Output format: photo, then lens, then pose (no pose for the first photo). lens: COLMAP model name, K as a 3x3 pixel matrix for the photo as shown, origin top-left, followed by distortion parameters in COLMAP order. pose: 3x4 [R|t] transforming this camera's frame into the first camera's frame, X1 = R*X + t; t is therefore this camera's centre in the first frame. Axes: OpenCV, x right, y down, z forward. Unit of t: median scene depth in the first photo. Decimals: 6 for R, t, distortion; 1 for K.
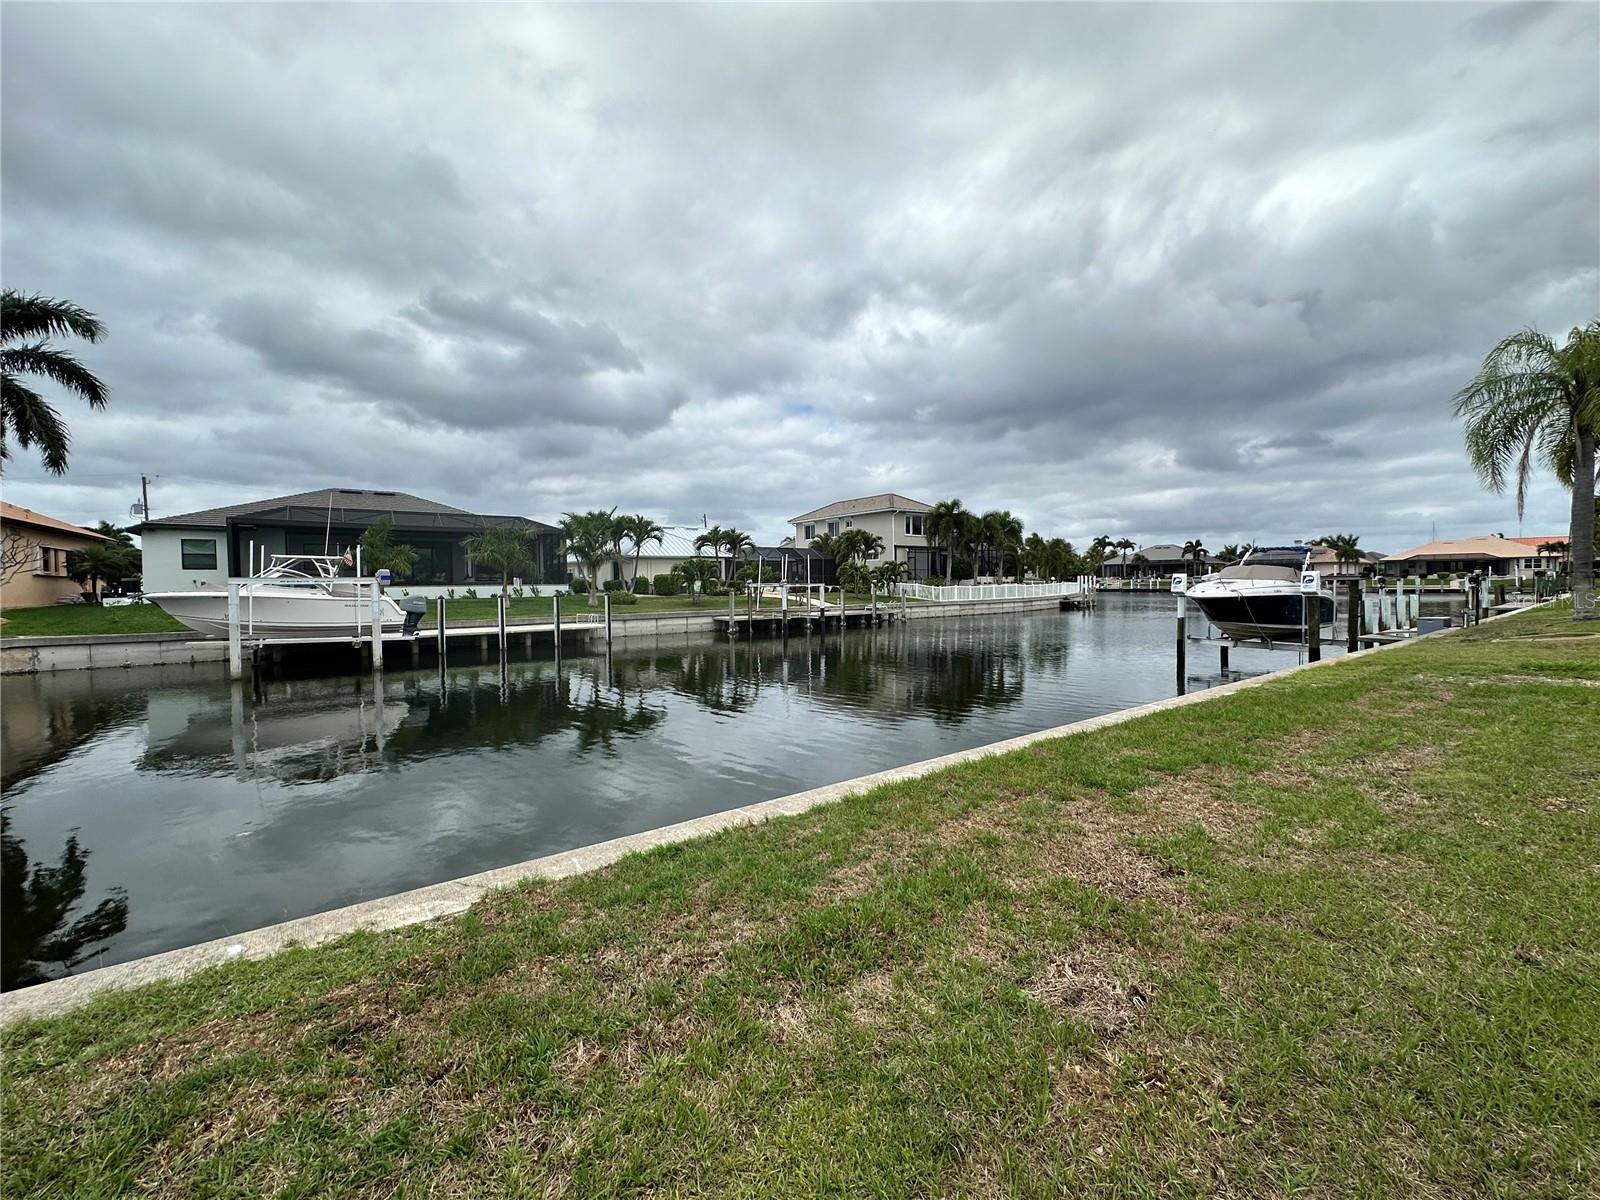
lens RADIAL K [[636.1, 0, 799.3], [0, 636.1, 598.9], [0, 0, 1]] dist [-0.005362, 0.000844]
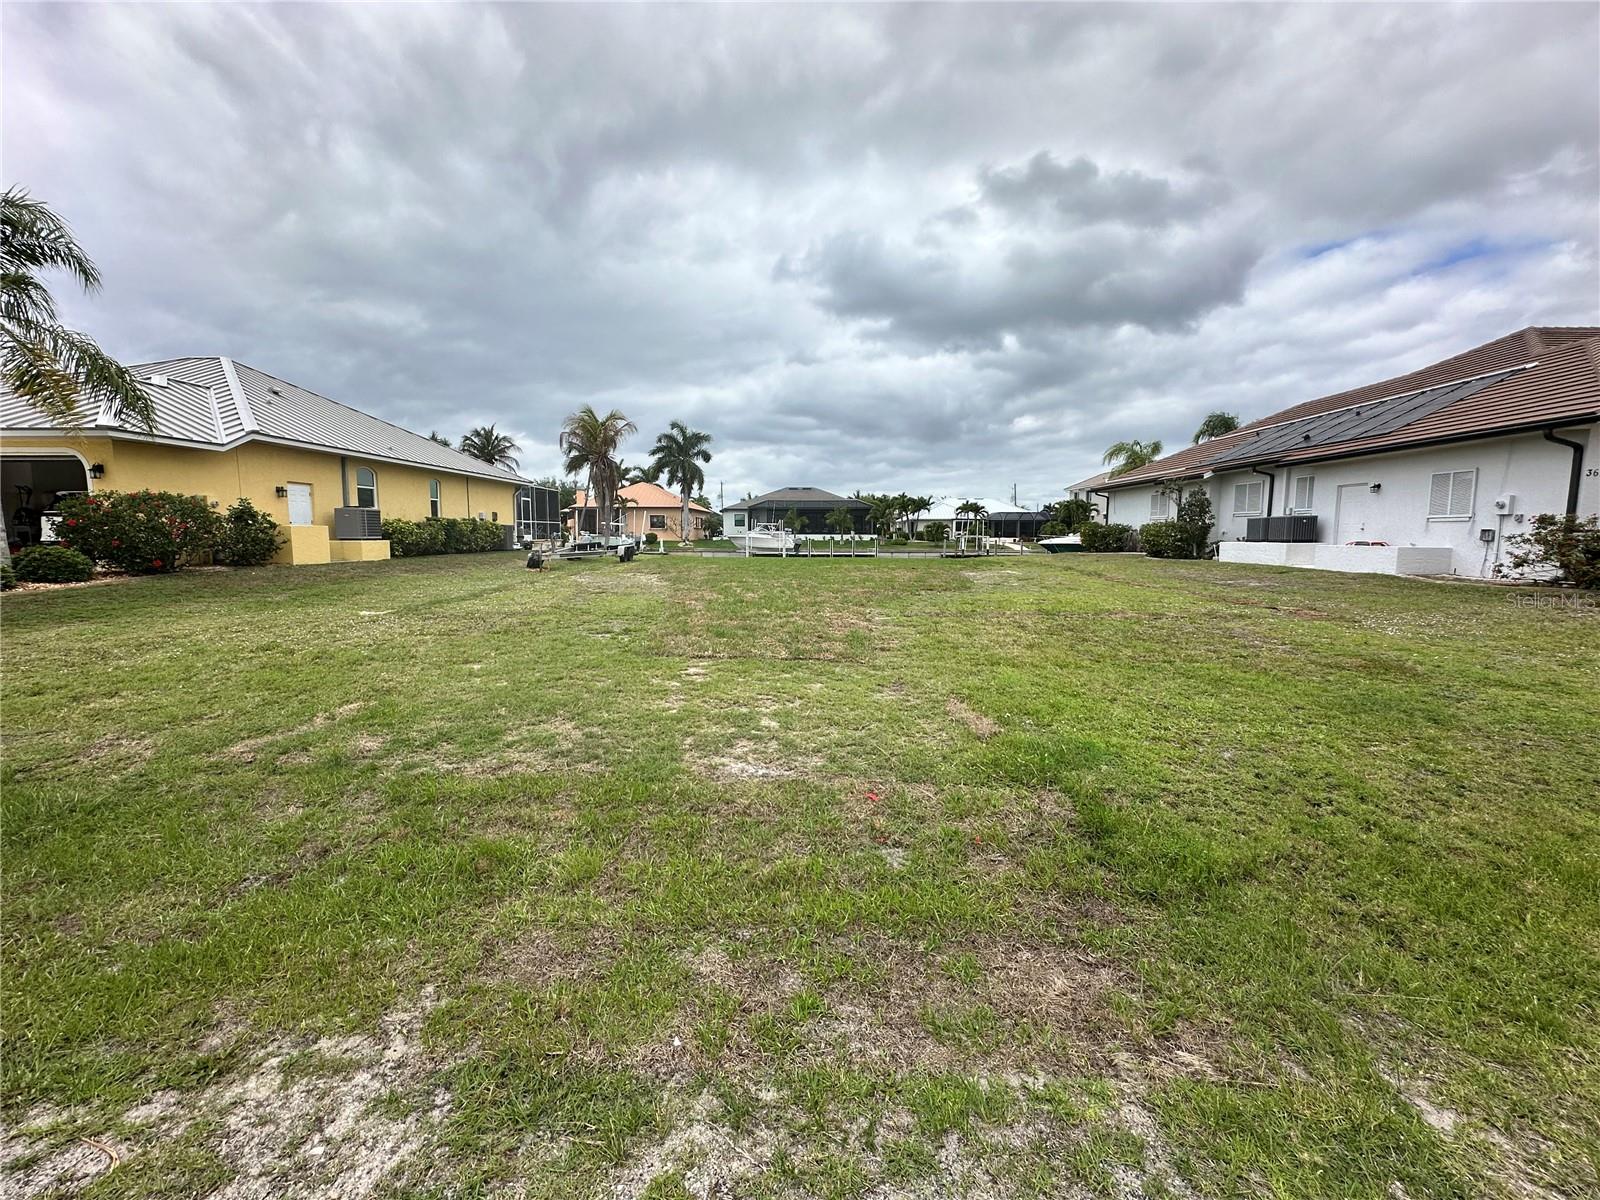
lens RADIAL K [[636.1, 0, 799.3], [0, 636.1, 598.9], [0, 0, 1]] dist [-0.005362, 0.000844]
pose [[0.787159, 0.077507, -0.611861, 0.646725], [-0.028499, 0.995583, 0.089452, 0.006289], [0.616092, -0.052976, 0.785891, -0.684237]]
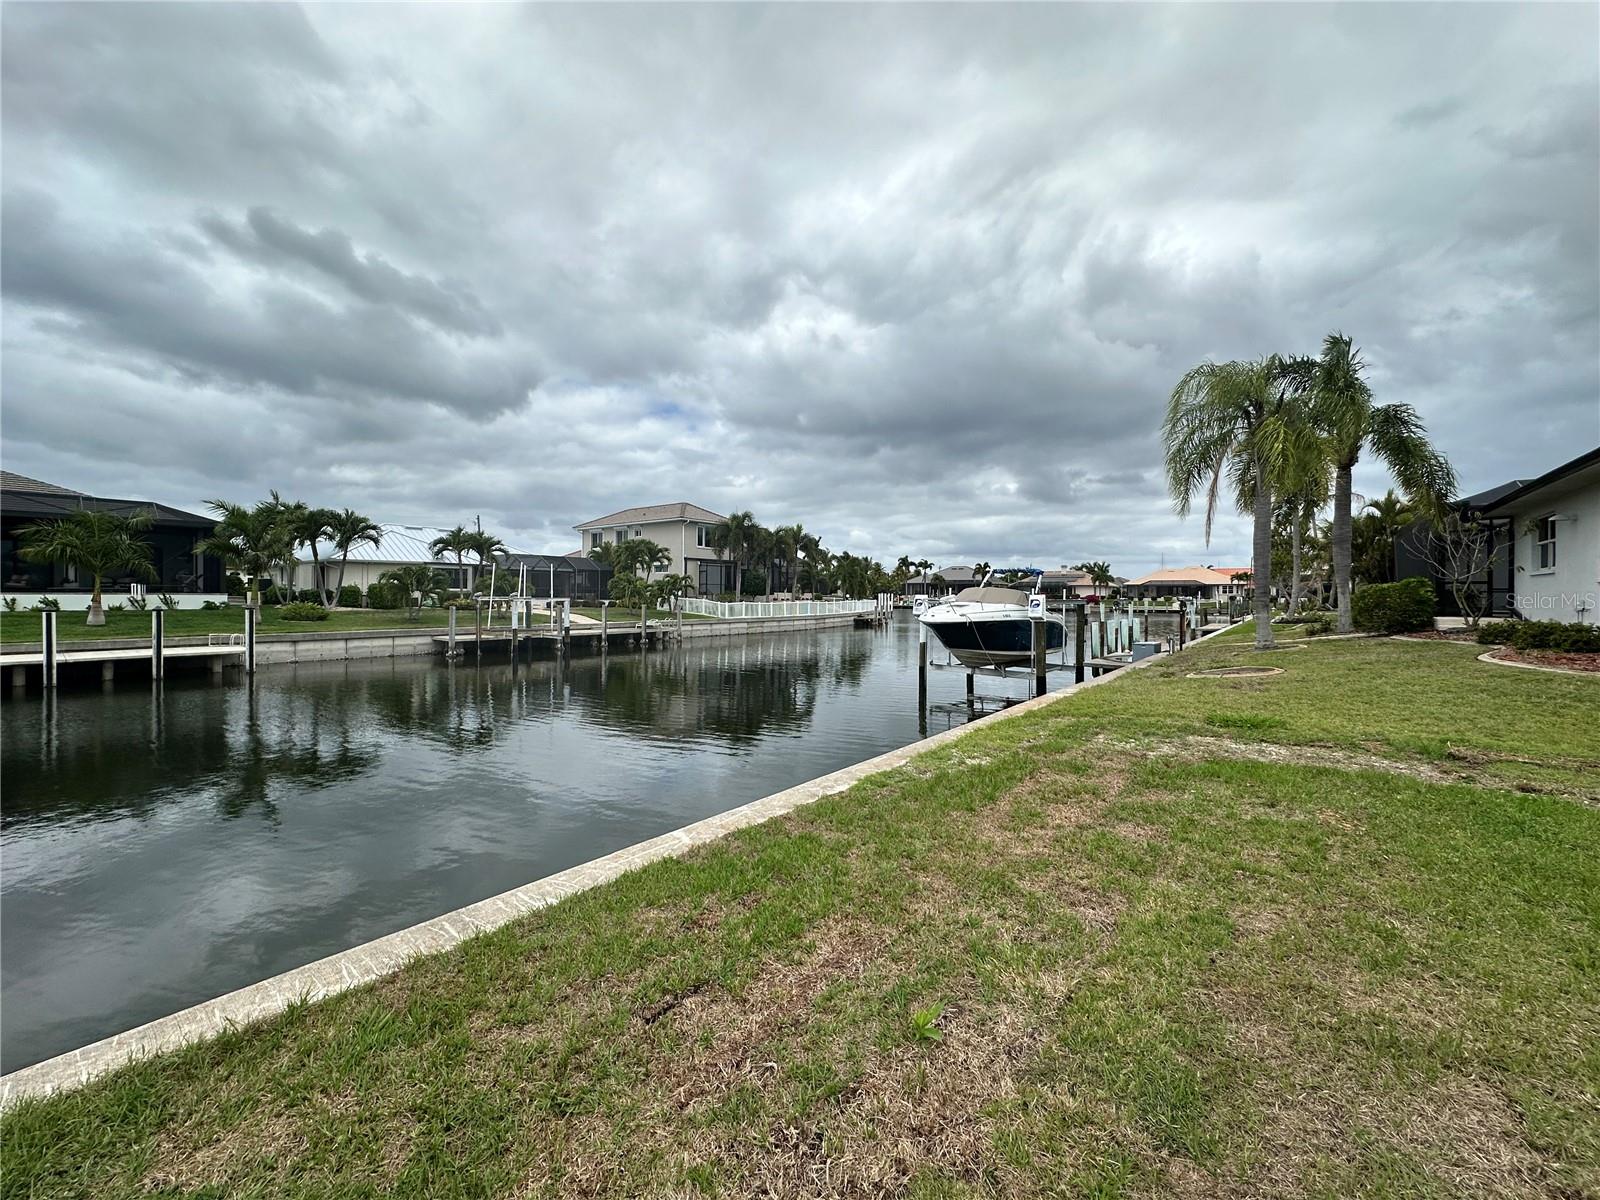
lens RADIAL K [[636.1, 0, 799.3], [0, 636.1, 598.9], [0, 0, 1]] dist [-0.005362, 0.000844]
pose [[0.965125, 0.015318, 0.261343, 0.098947], [-0.009737, 0.999696, -0.022638, -0.005842], [-0.261610, 0.019303, 0.964981, 0.081772]]
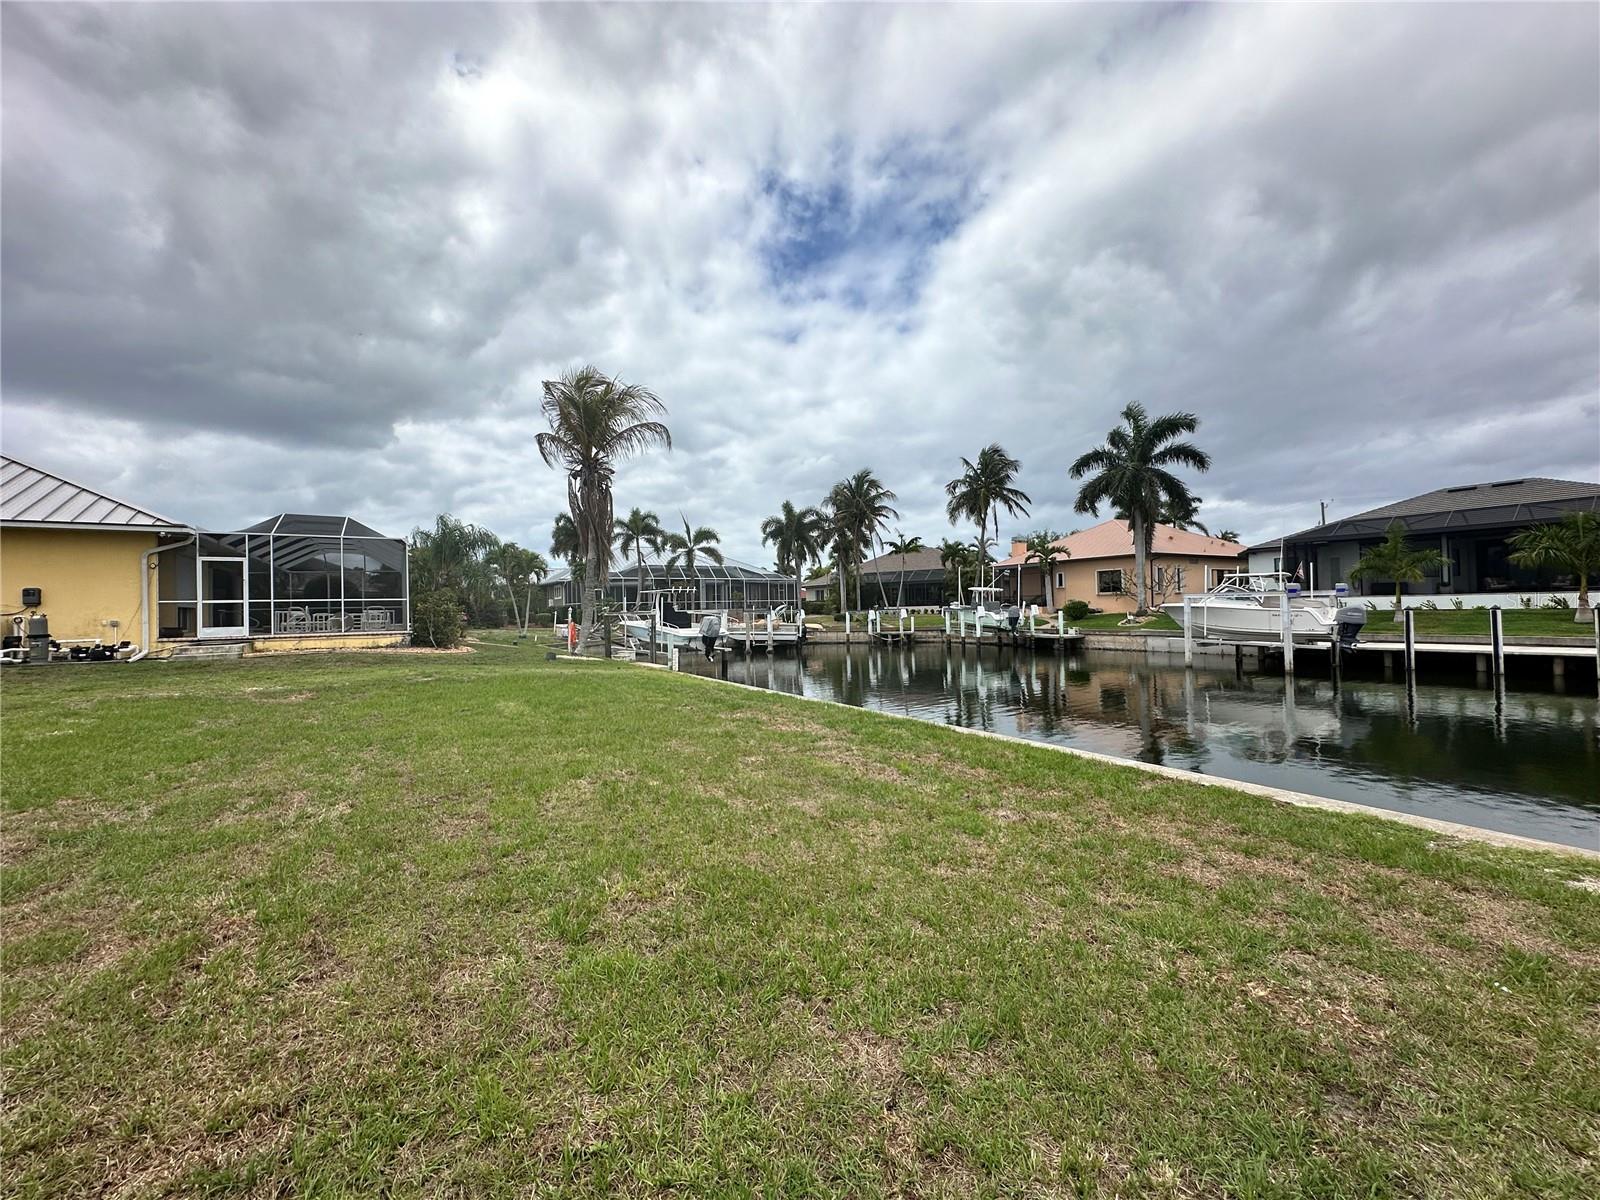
lens RADIAL K [[636.1, 0, 799.3], [0, 636.1, 598.9], [0, 0, 1]] dist [-0.005362, 0.000844]
pose [[-0.072113, -0.001167, -0.997396, 0.277367], [-0.001914, 0.999998, -0.001032, -0.009059], [0.997395, 0.001835, -0.072115, 0.120903]]
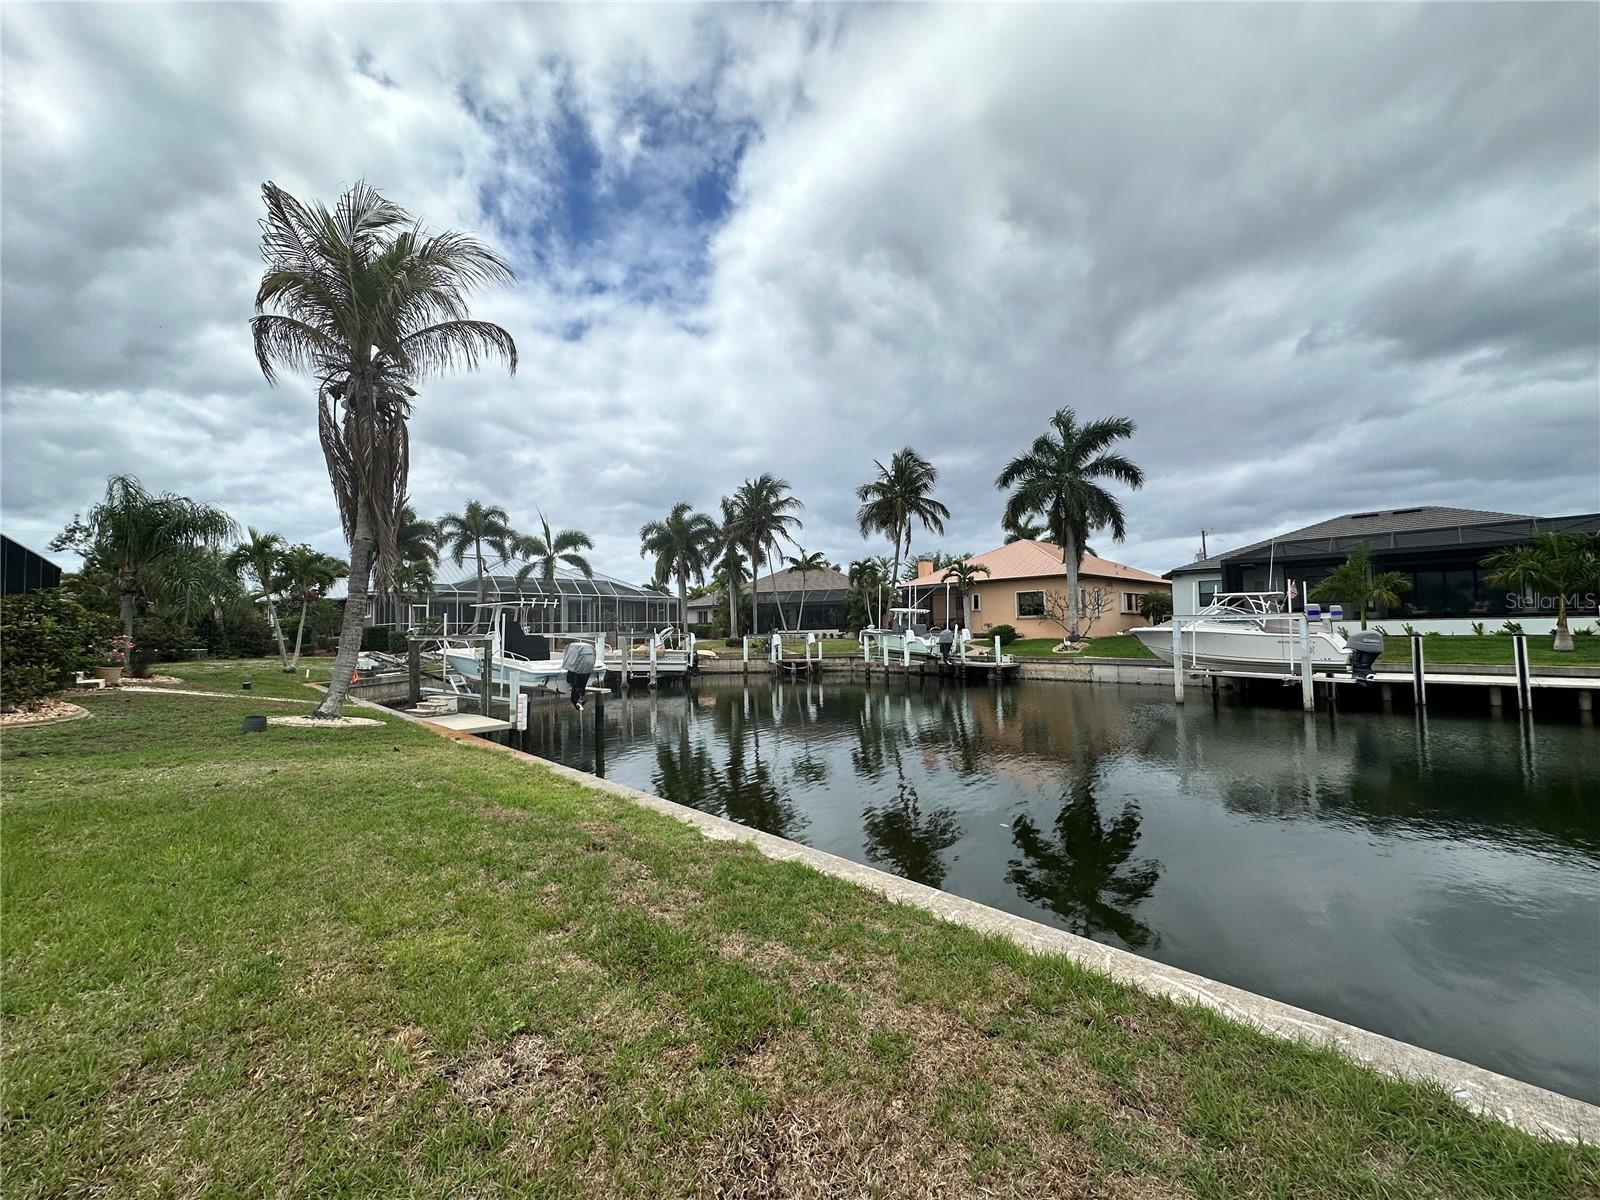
lens RADIAL K [[636.1, 0, 799.3], [0, 636.1, 598.9], [0, 0, 1]] dist [-0.005362, 0.000844]
pose [[0.134475, -0.038096, -0.990184, 0.087400], [-0.008905, 0.999174, -0.039651, -0.005655], [0.990877, 0.014149, 0.134024, 0.073290]]
